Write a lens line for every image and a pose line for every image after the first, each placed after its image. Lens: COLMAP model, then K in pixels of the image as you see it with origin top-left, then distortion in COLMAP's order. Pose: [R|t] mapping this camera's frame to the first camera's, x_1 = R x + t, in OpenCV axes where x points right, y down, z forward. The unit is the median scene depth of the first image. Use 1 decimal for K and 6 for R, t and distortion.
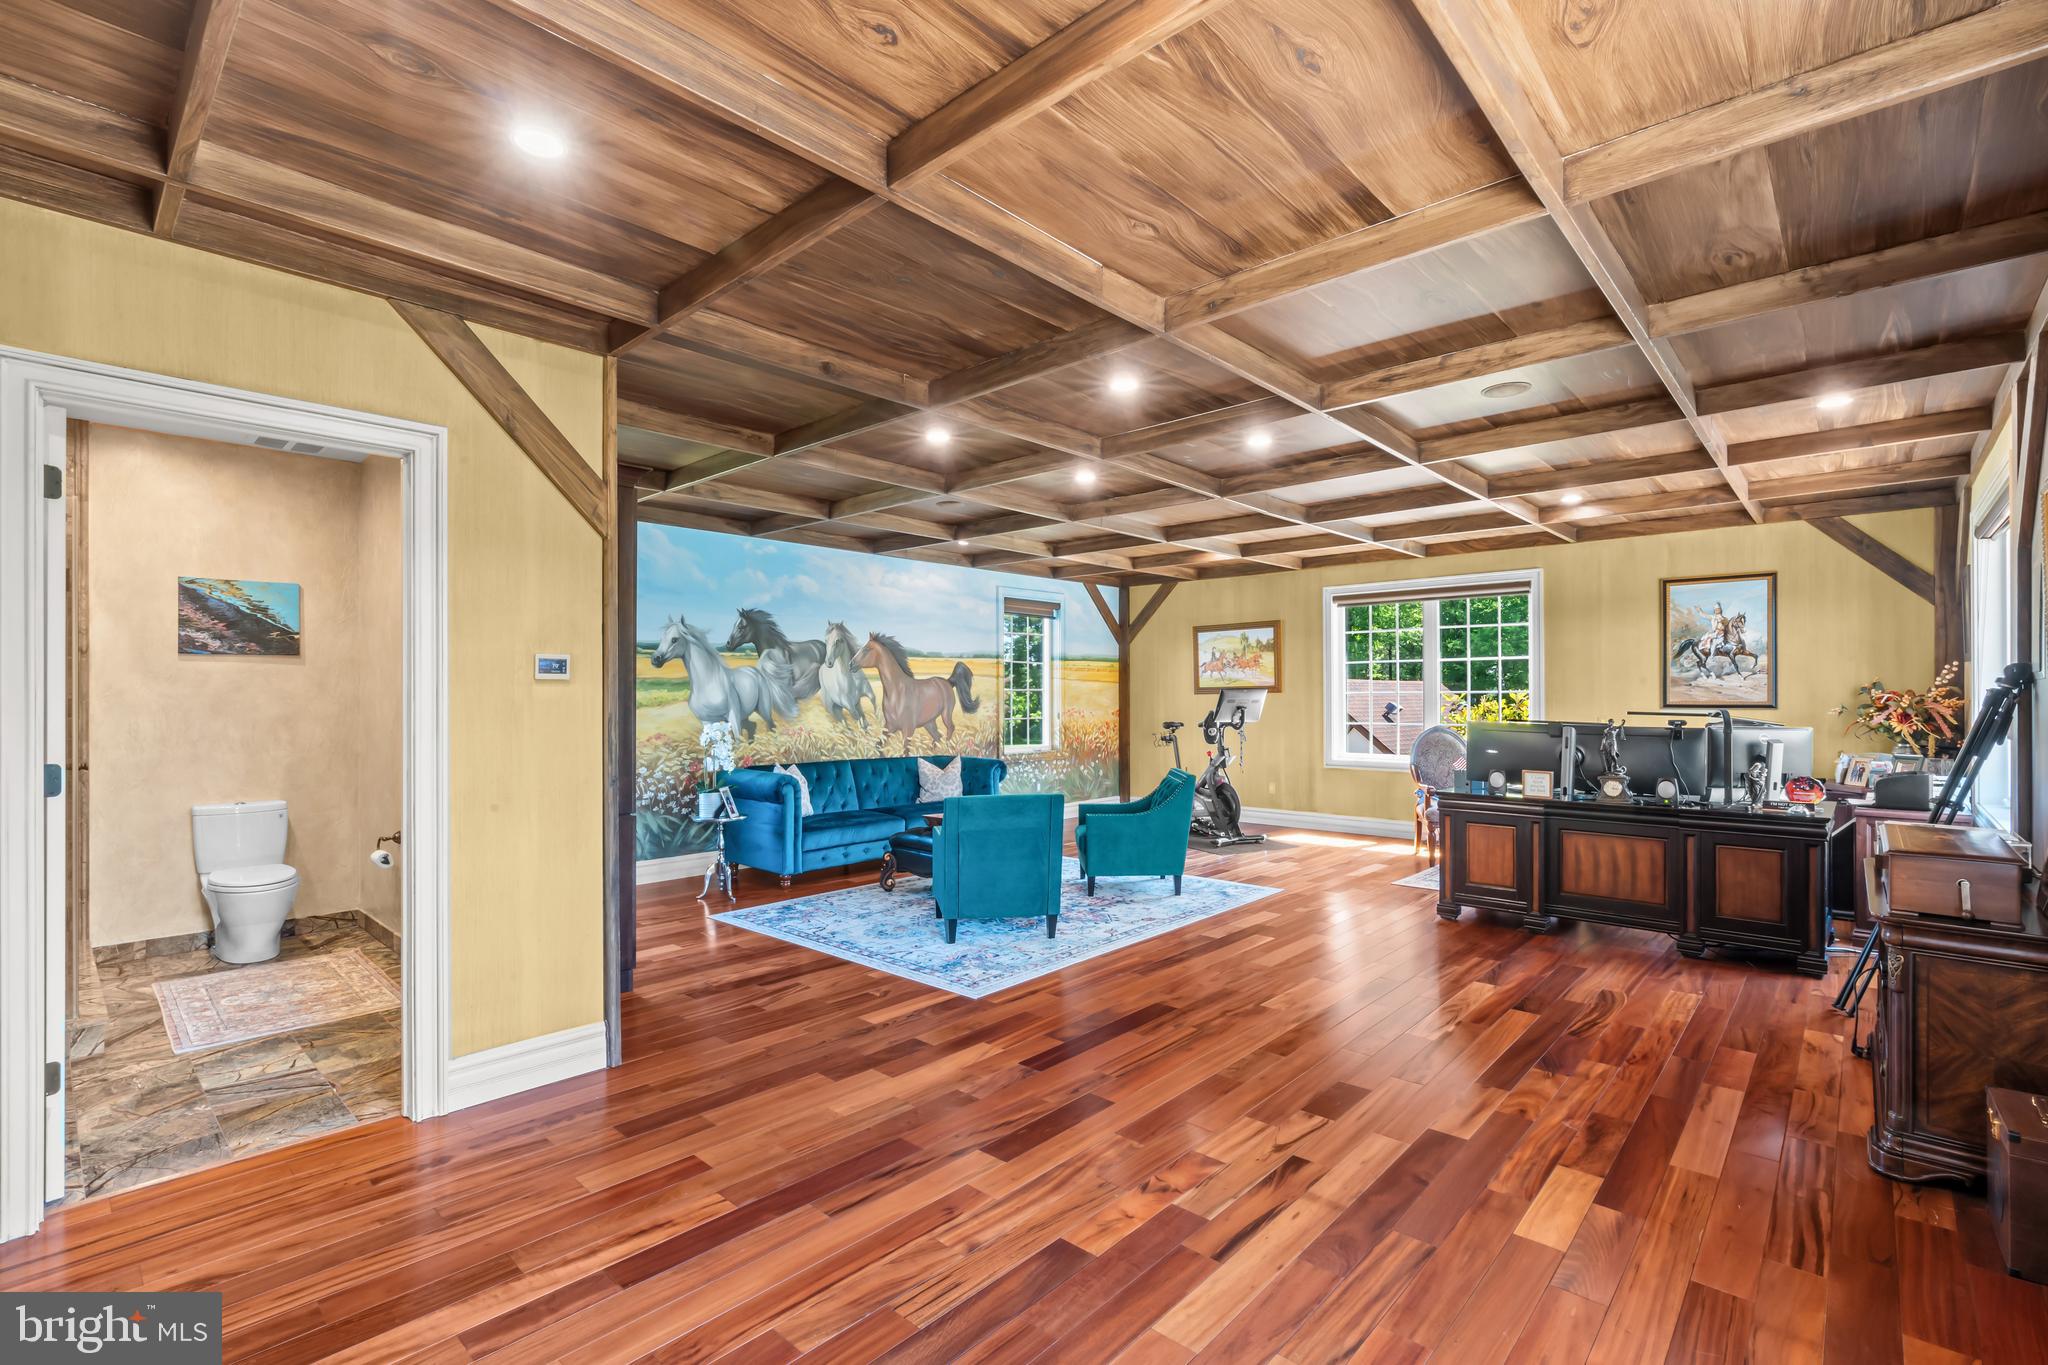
lens RADIAL K [[914.4, 0, 996.9], [0, 914.4, 694.3], [0, 0, 1]] dist [-0.007216, 0.001755]
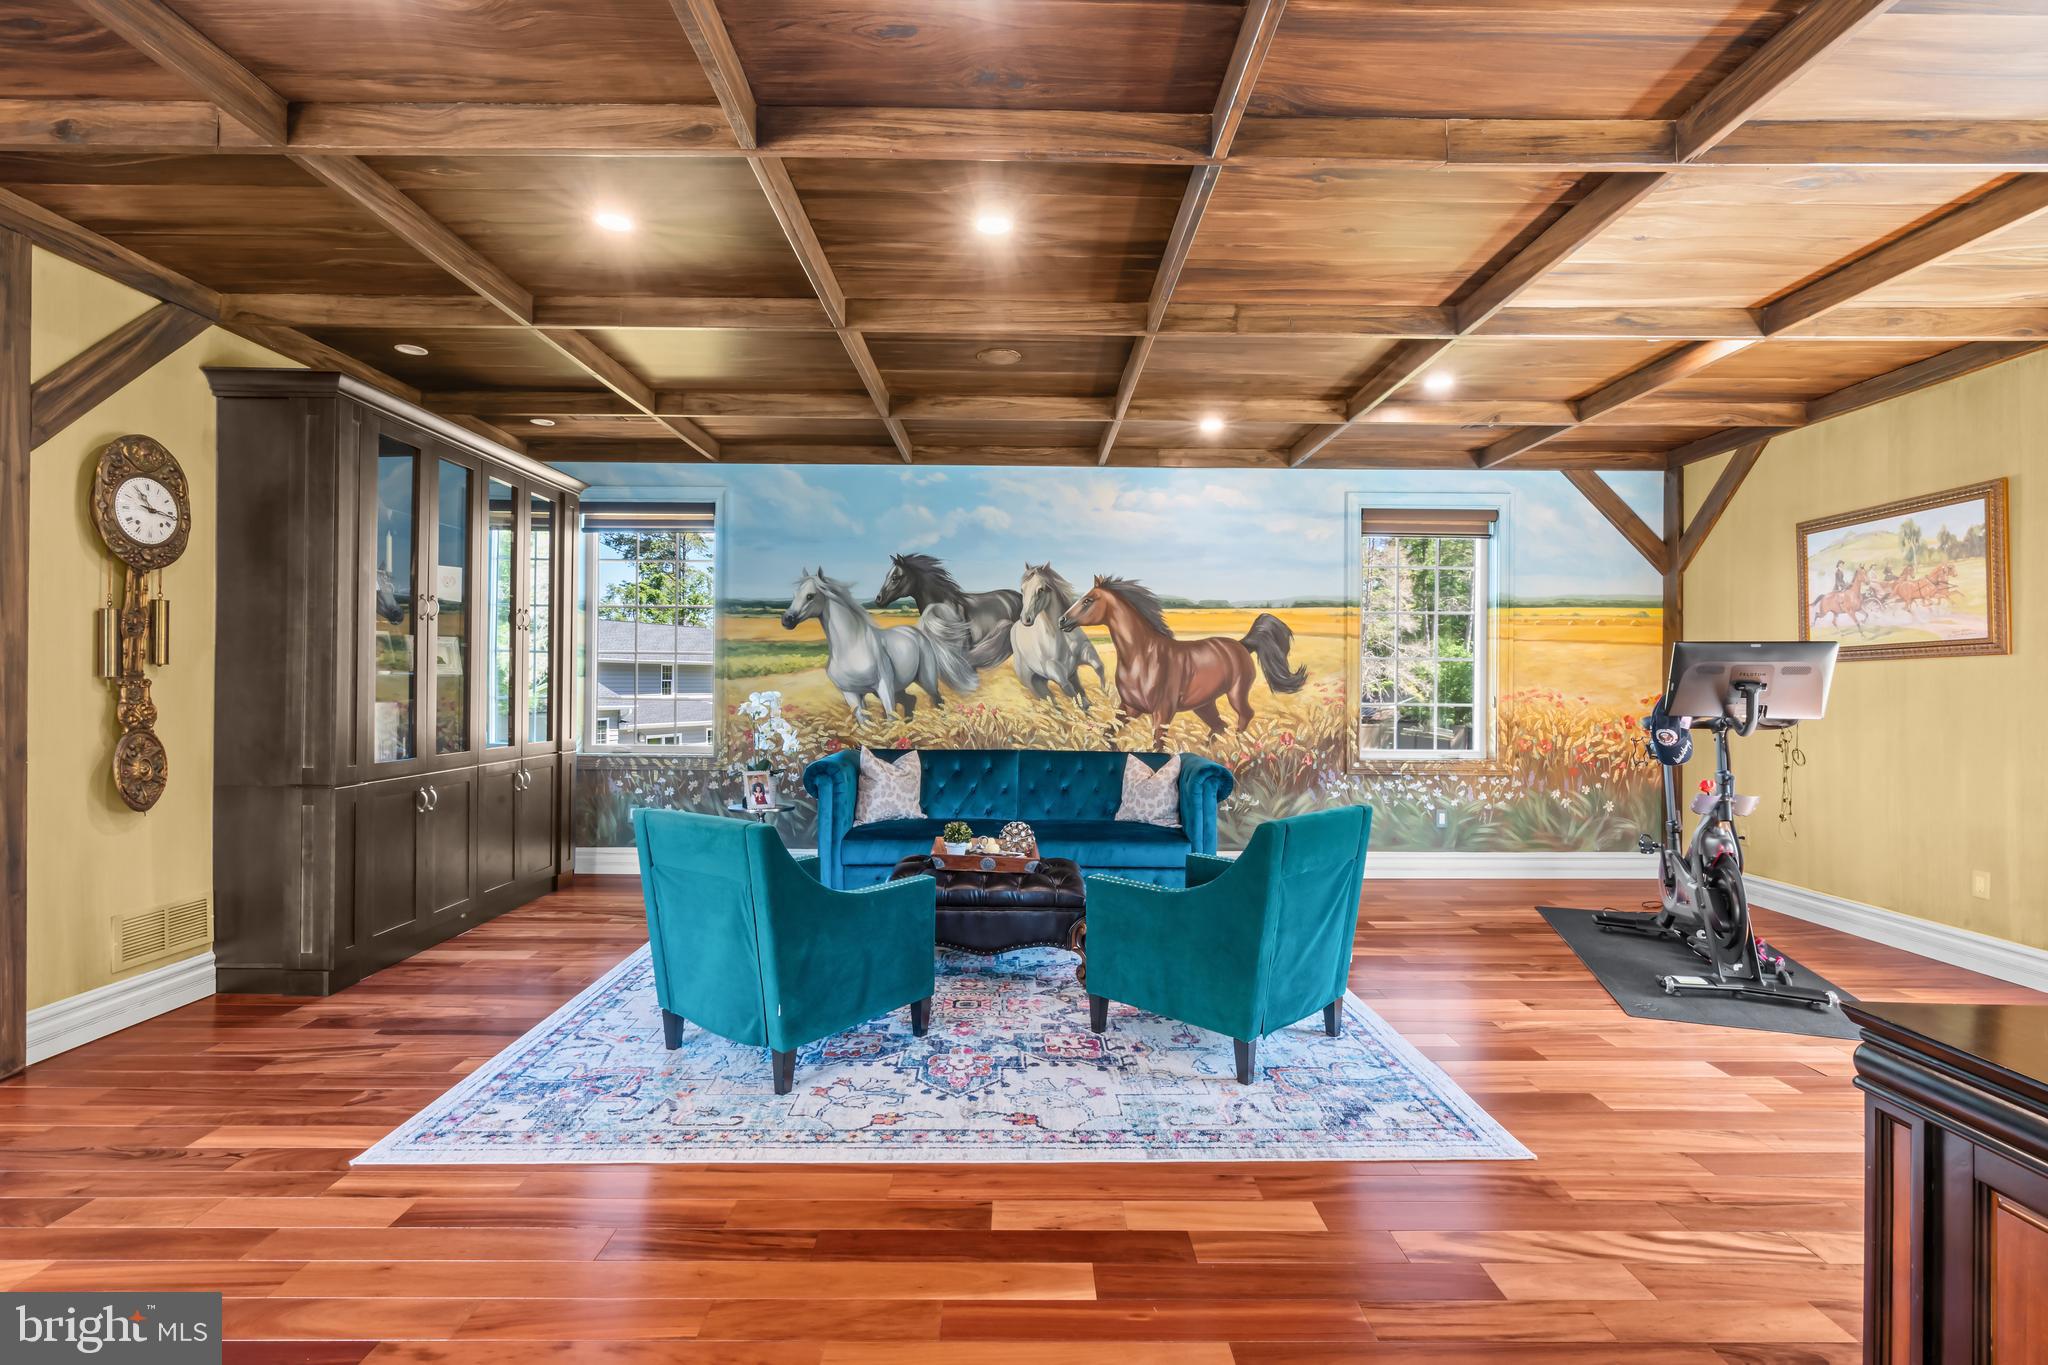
lens RADIAL K [[914.4, 0, 1025.8], [0, 914.4, 680.4], [0, 0, 1]] dist [-0.007216, 0.001755]
pose [[0.698407, 0.004274, -0.715688, 0.353249], [-0.007872, 0.999968, -0.001710, 0.016828], [0.715657, 0.006829, 0.698418, 0.477683]]
